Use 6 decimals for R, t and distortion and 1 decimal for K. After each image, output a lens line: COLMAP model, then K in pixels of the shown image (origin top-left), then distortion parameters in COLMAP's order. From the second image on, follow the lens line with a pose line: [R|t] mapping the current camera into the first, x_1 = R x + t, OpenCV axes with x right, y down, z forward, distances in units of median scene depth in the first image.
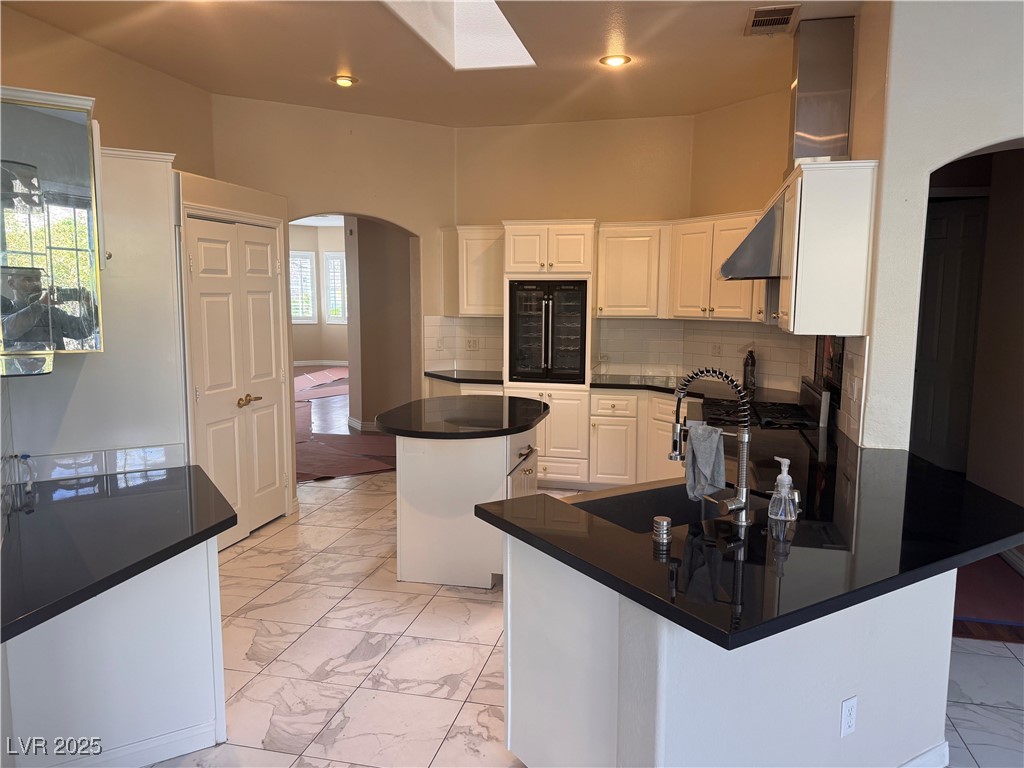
lens RADIAL K [[720.2, 0, 518.0], [0, 720.2, 387.6], [0, 0, 1]] dist [0.080626, -0.109818]
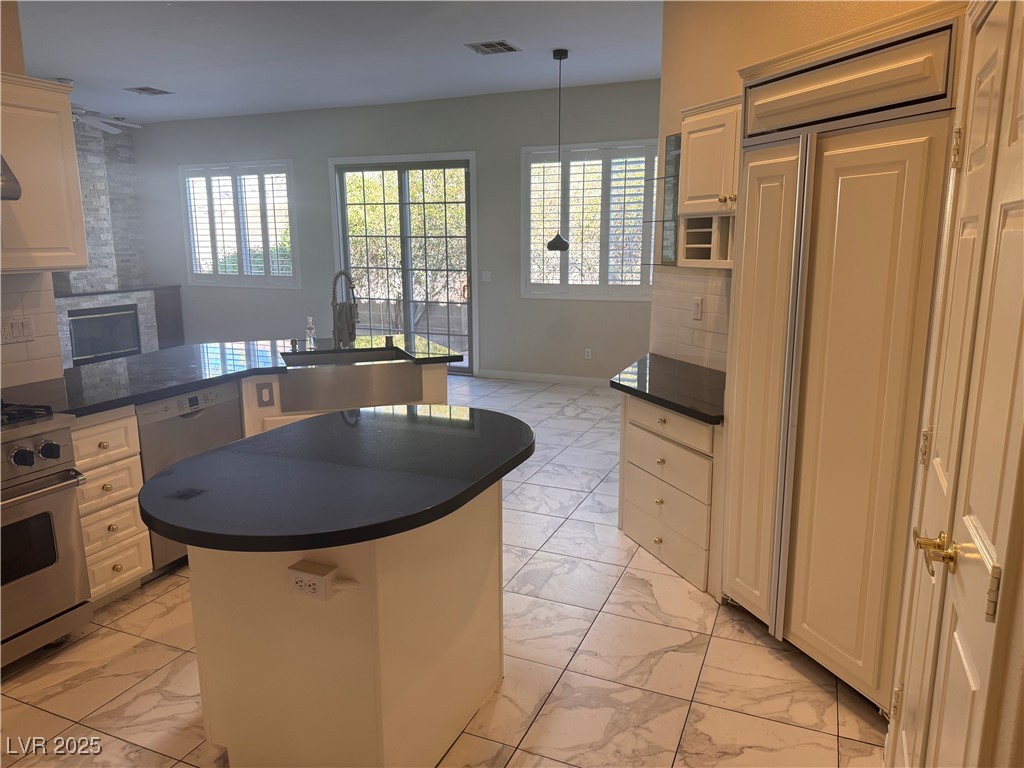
lens RADIAL K [[720.2, 0, 518.0], [0, 720.2, 387.6], [0, 0, 1]] dist [0.080626, -0.109818]
pose [[-0.985785, -0.041438, 0.162822, -0.243707], [0.013135, 0.947134, 0.320569, -0.158887], [-0.167498, 0.318150, -0.933126, 1.345157]]
